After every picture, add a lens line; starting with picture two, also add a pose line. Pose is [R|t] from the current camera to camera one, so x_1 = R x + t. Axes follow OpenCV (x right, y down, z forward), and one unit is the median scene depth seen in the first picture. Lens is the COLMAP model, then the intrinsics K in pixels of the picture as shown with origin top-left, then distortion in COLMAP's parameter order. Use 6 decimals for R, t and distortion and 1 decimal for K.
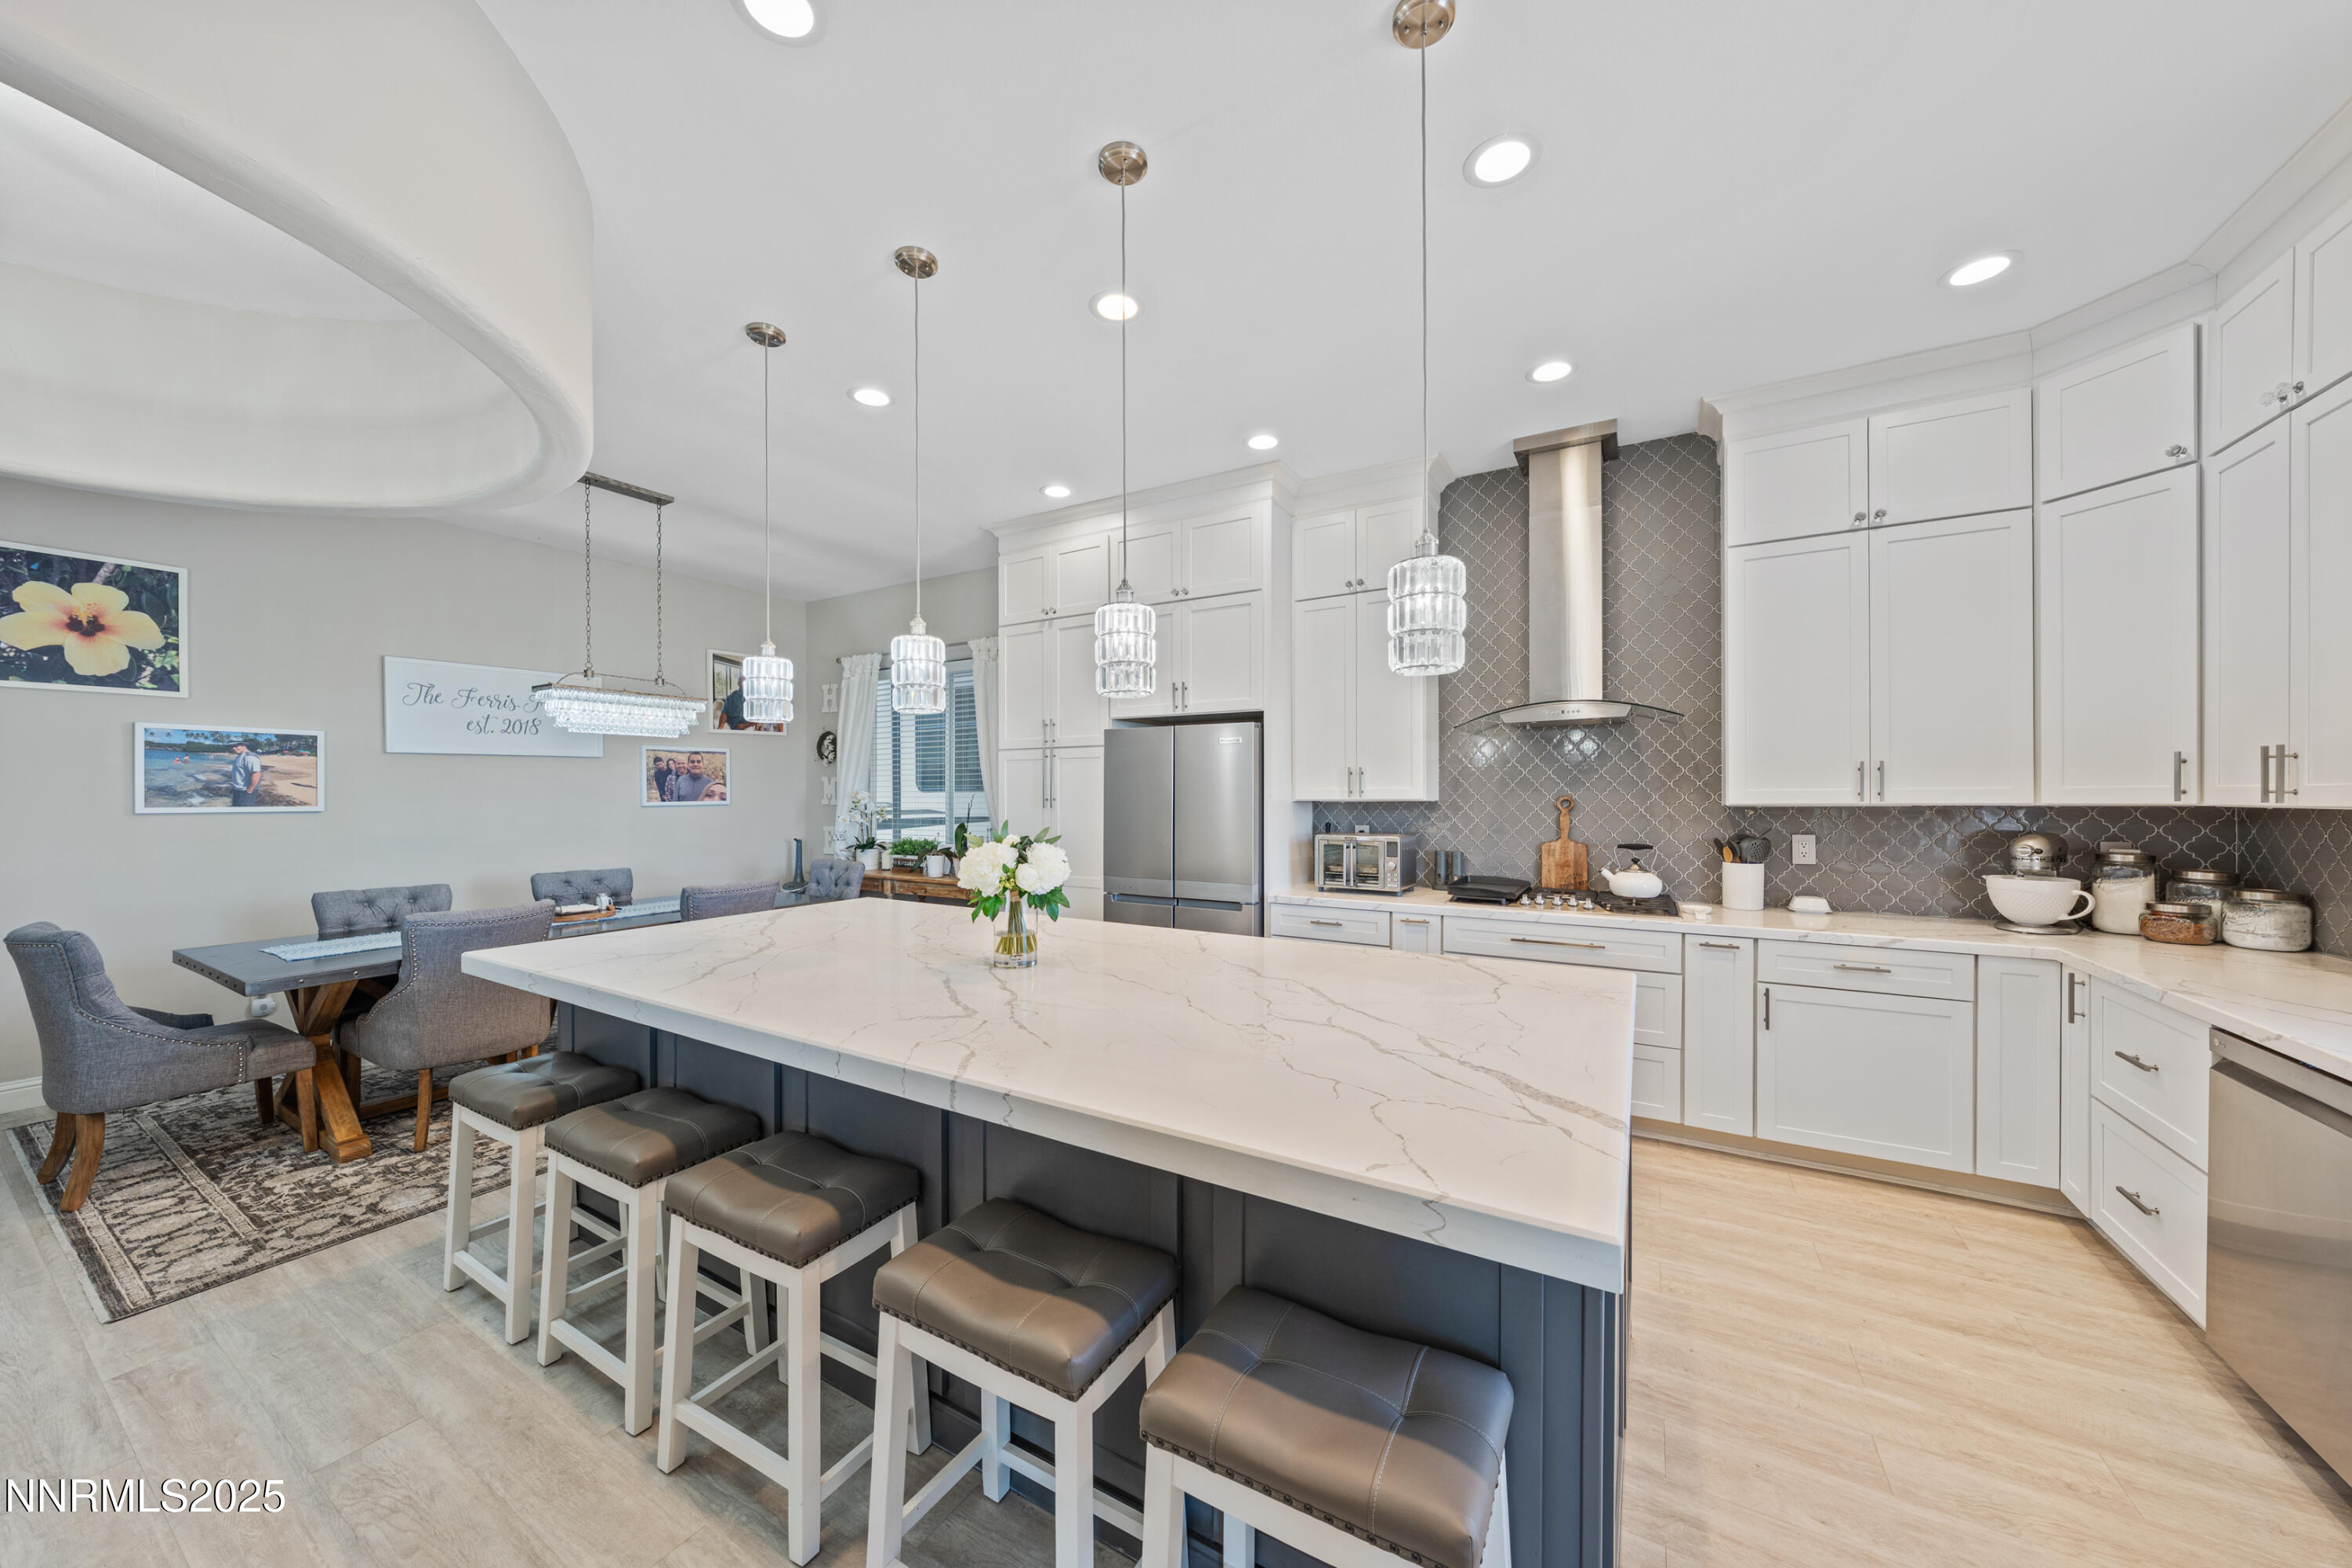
lens RADIAL K [[796.2, 0, 1175.8], [0, 796.2, 800.2], [0, 0, 1]] dist [-0.004244, 0.000914]
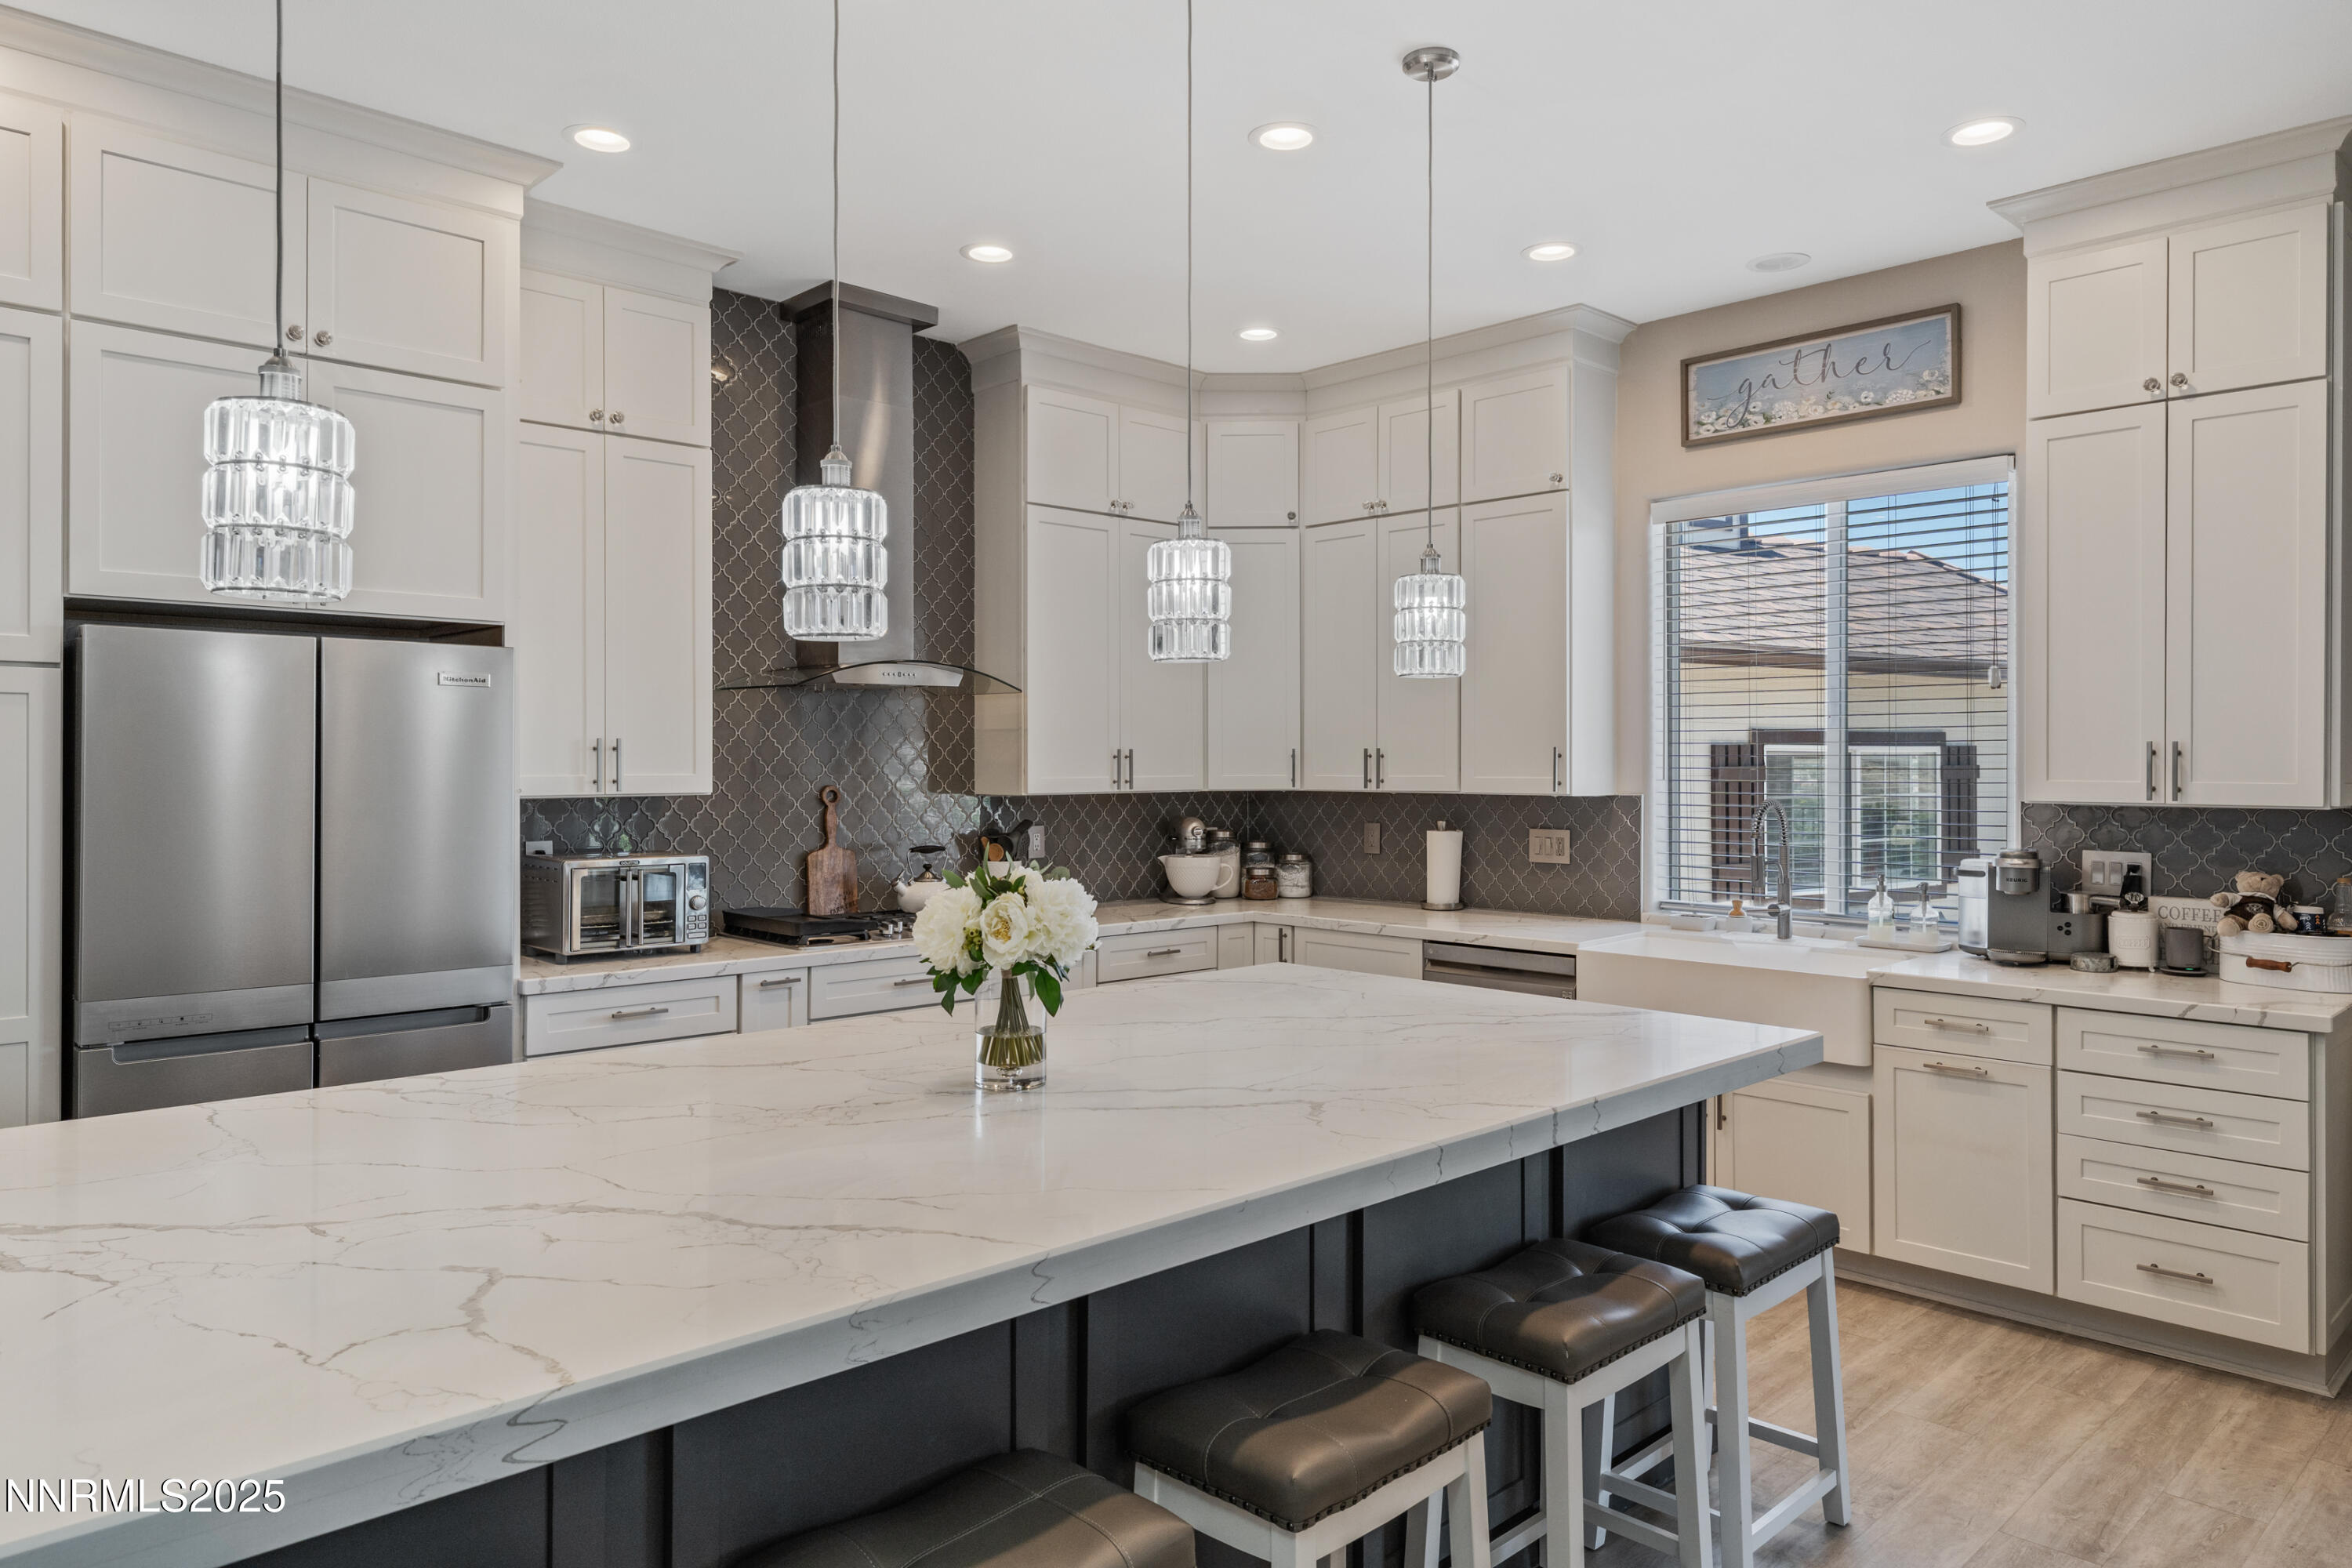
lens RADIAL K [[1519.5, 0, 1164.0], [0, 1519.5, 761.0], [0, 0, 1]] dist [-0.000650, 0.003875]
pose [[0.269928, 0.004798, 0.962868, -0.845047], [0.004669, 0.999969, -0.006292, -0.019330], [-0.962869, 0.006194, 0.269898, 0.384127]]
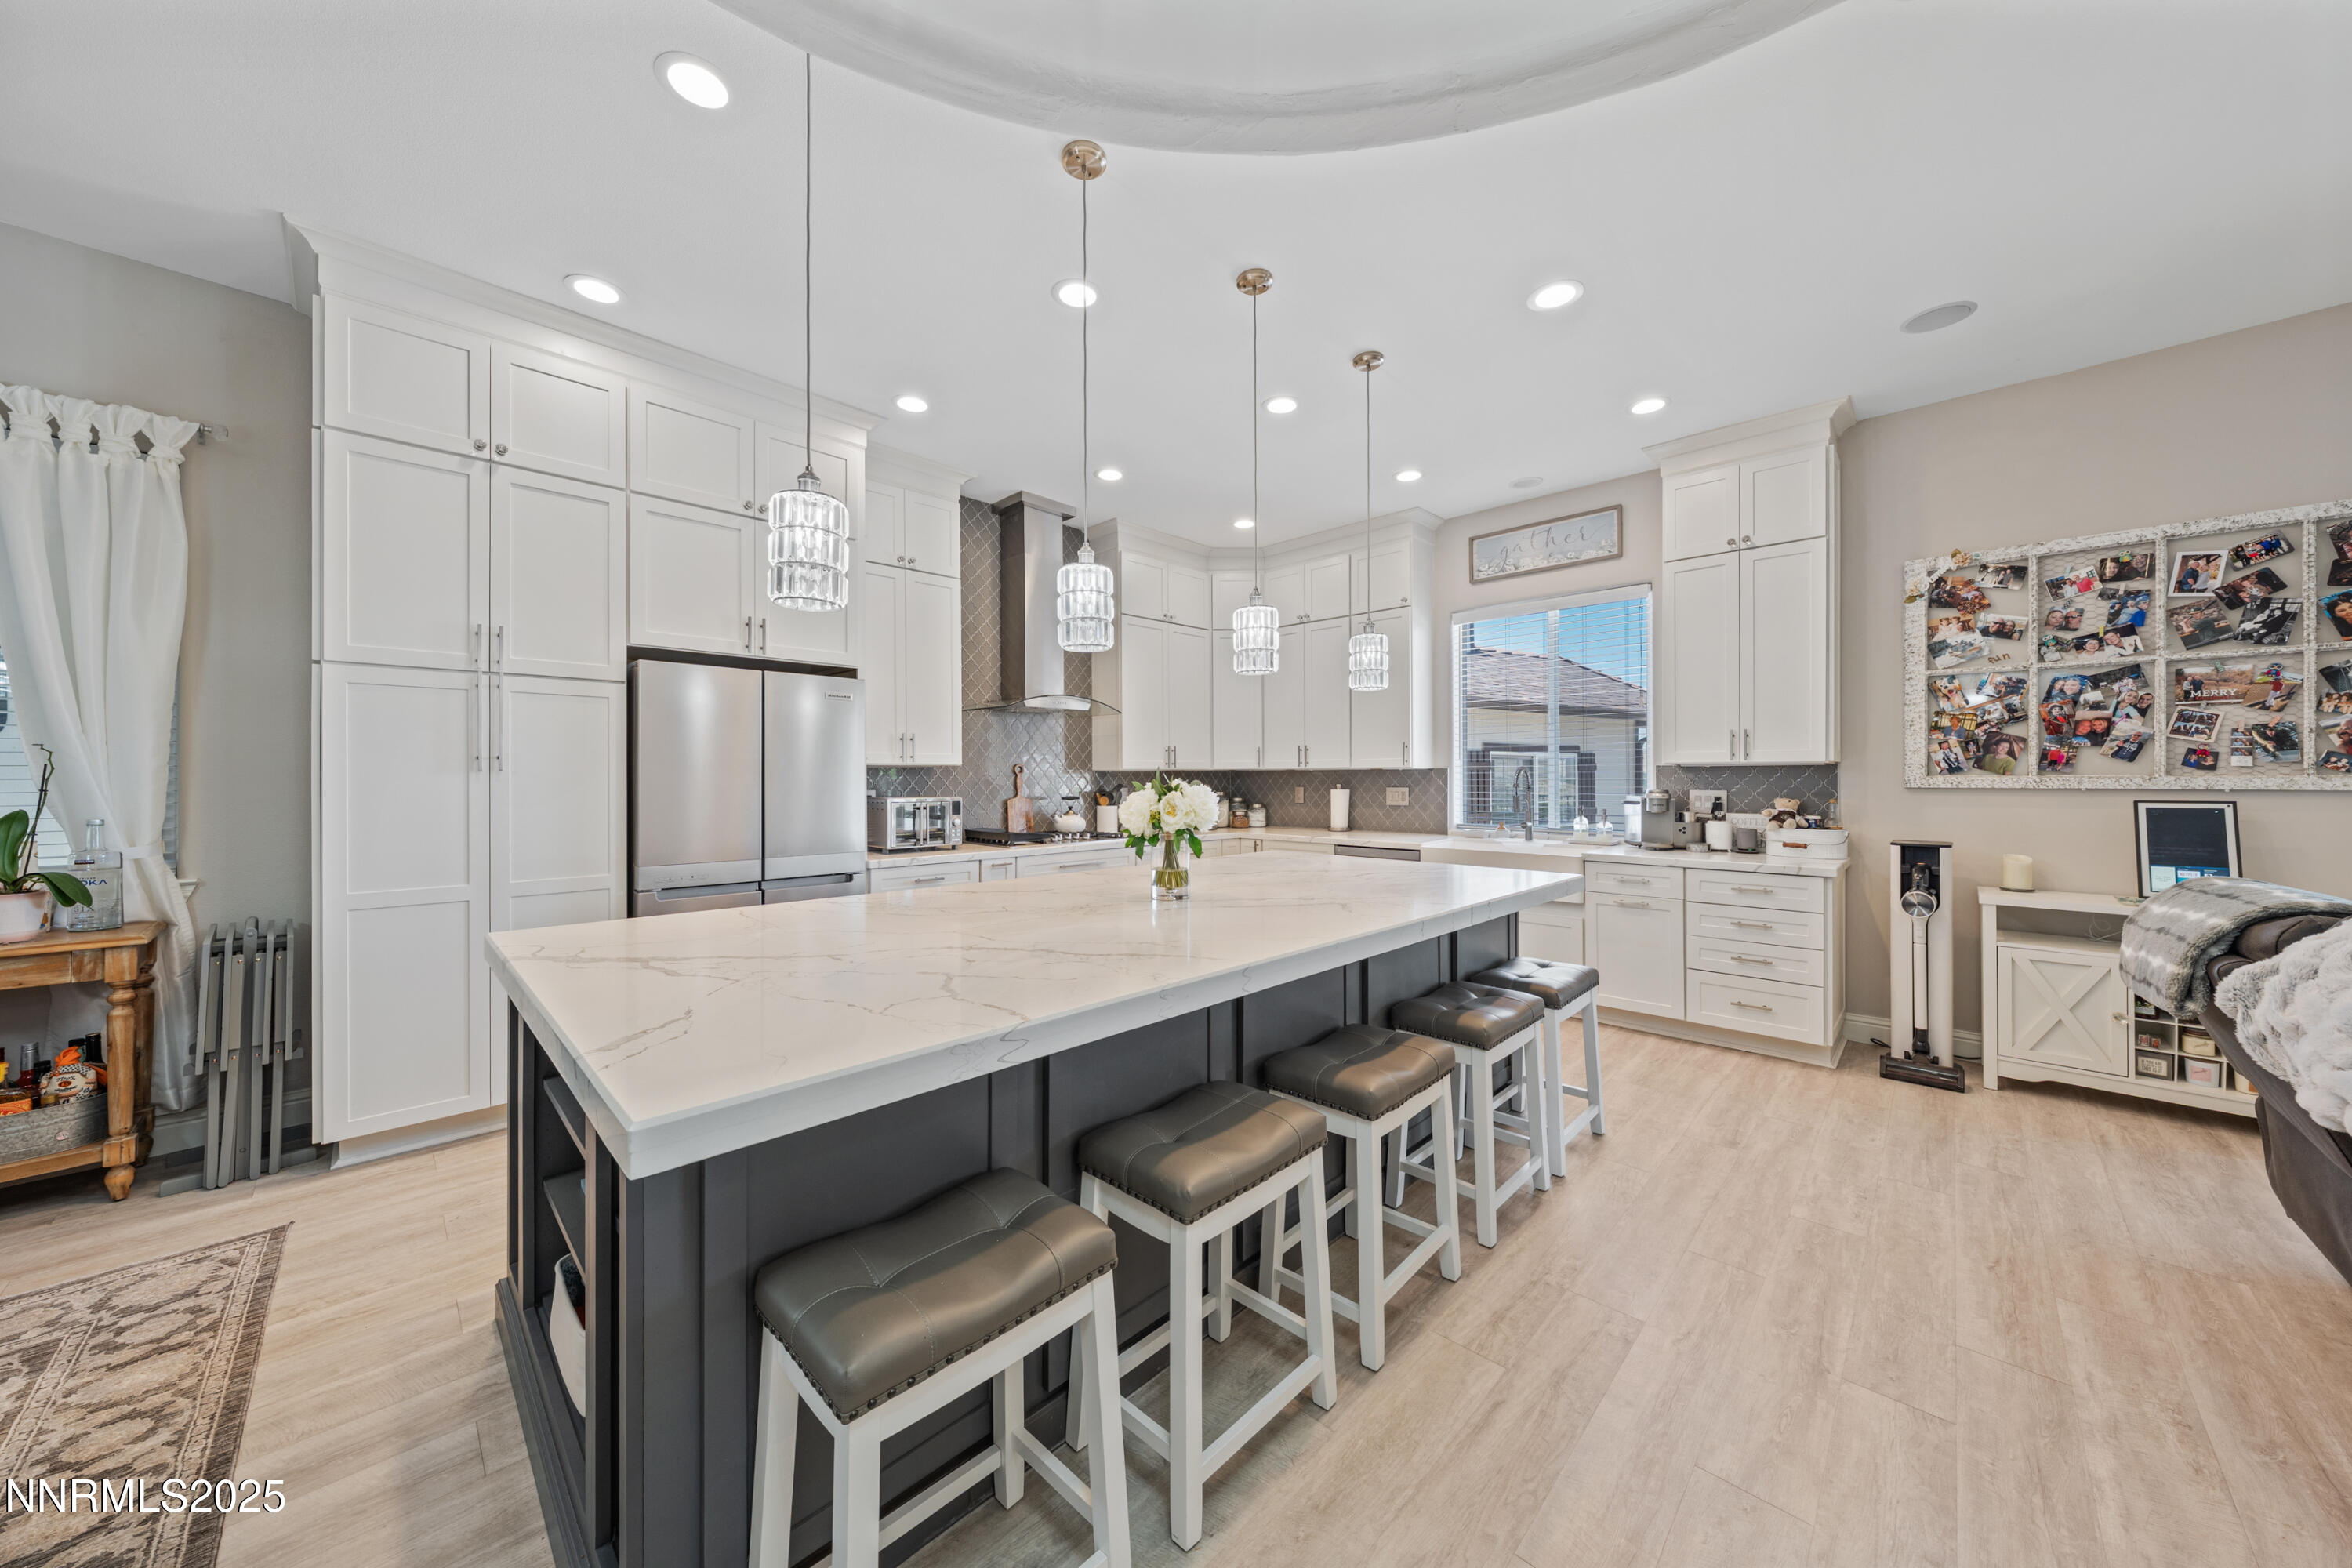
lens RADIAL K [[796.2, 0, 1167.5], [0, 796.2, 777.7], [0, 0, 1]] dist [-0.004244, 0.000914]
pose [[0.243815, 0.001991, 0.969820, -0.844111], [0.009240, 0.999948, -0.004376, 0.029410], [-0.969778, 0.010028, 0.243784, 0.486422]]
